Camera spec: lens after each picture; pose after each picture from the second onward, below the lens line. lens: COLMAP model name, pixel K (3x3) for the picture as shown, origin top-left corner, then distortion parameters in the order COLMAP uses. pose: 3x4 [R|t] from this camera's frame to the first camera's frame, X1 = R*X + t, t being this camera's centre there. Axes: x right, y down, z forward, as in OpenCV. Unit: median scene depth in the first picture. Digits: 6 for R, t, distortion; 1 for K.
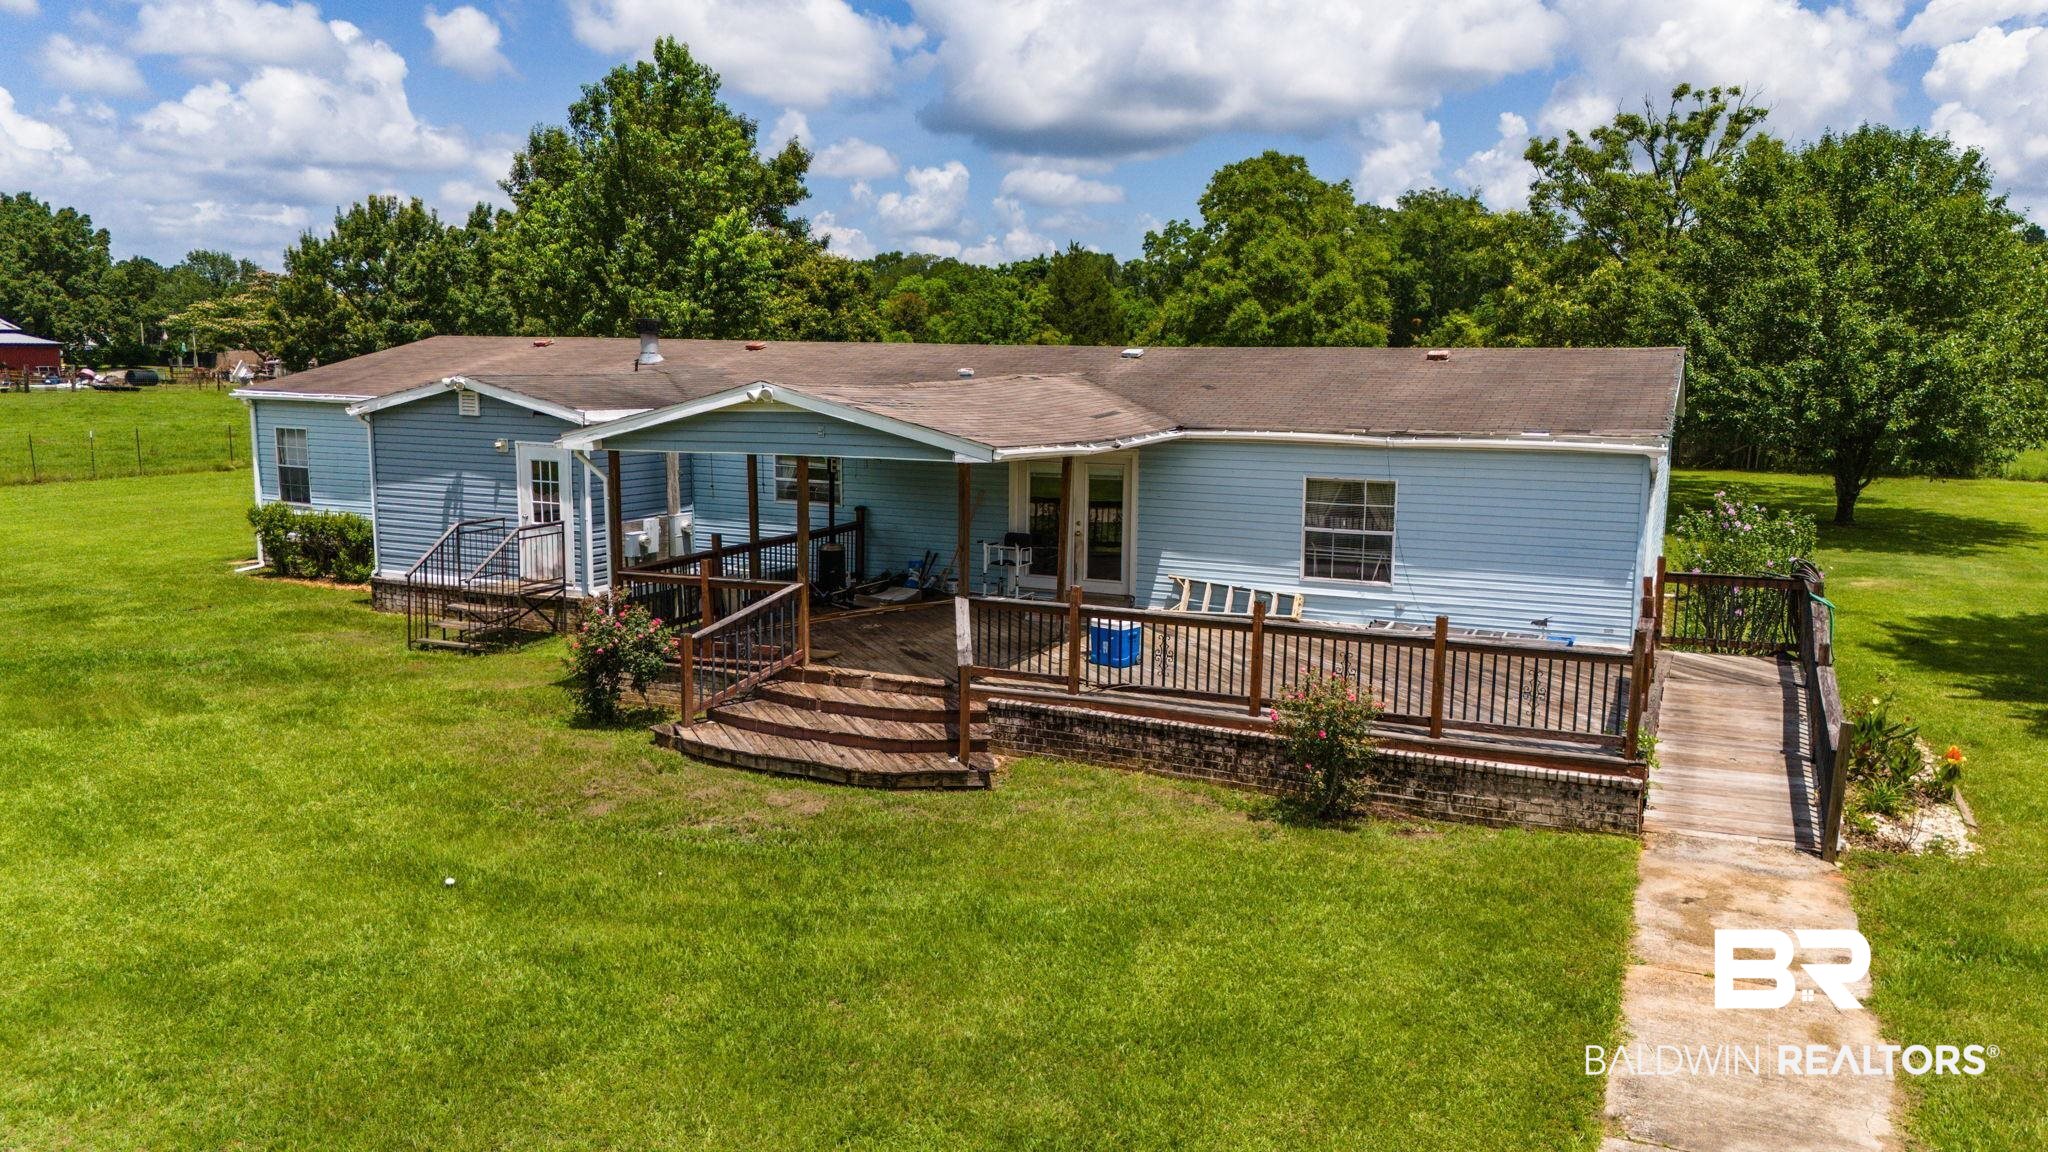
lens RADIAL K [[1529.5, 0, 1024.0], [0, 1529.5, 576.0], [0, 0, 1]] dist [0.067994, -0.071612]
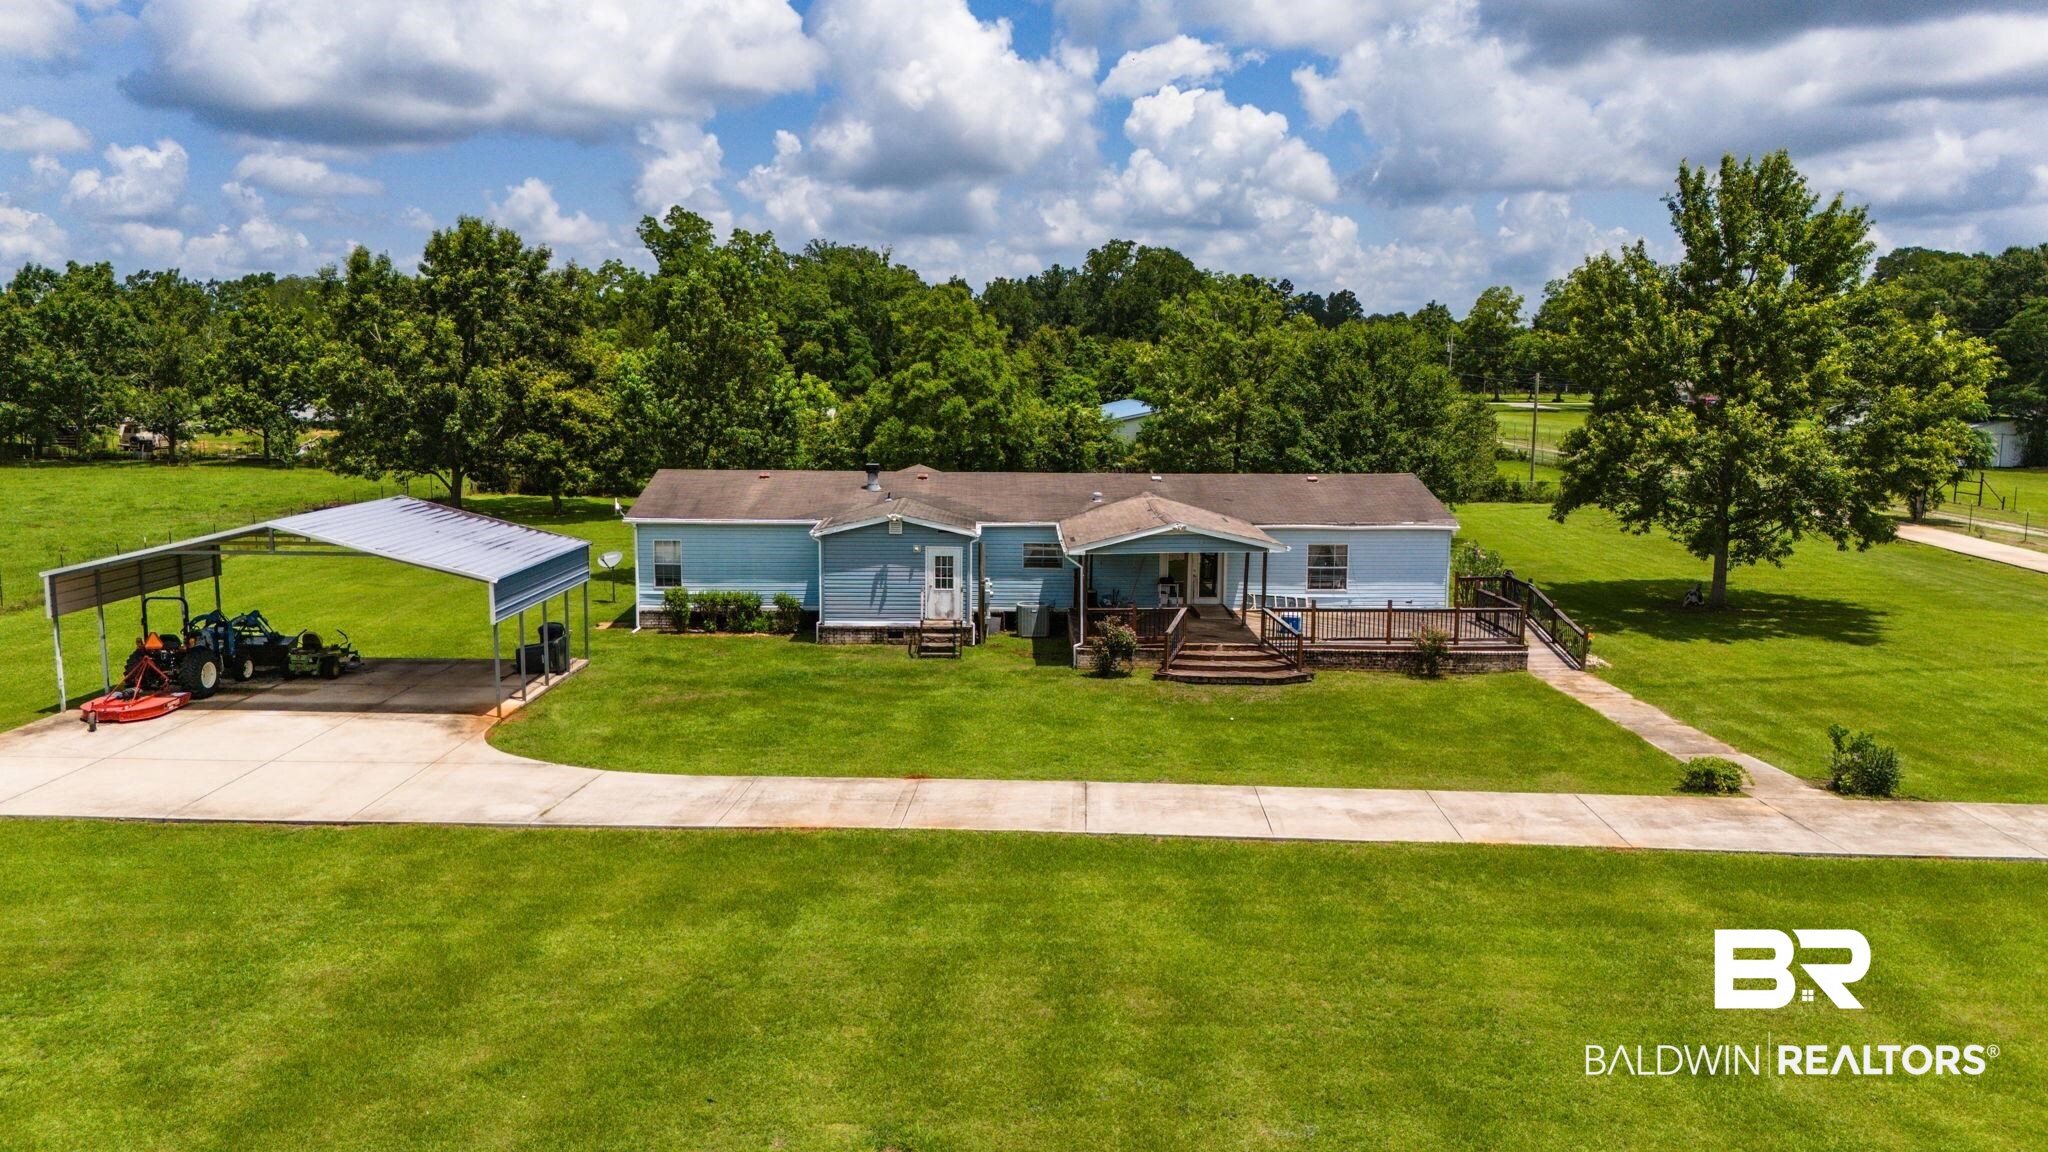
lens RADIAL K [[1510.0, 0, 1024.0], [0, 1510.0, 576.0], [0, 0, 1]] dist [0.070087, -0.066236]
pose [[0.900578, -0.065847, 0.429679, -1.008900], [0.066542, 0.997693, 0.013427, -0.067619], [-0.429572, 0.016500, 0.902882, -0.714832]]
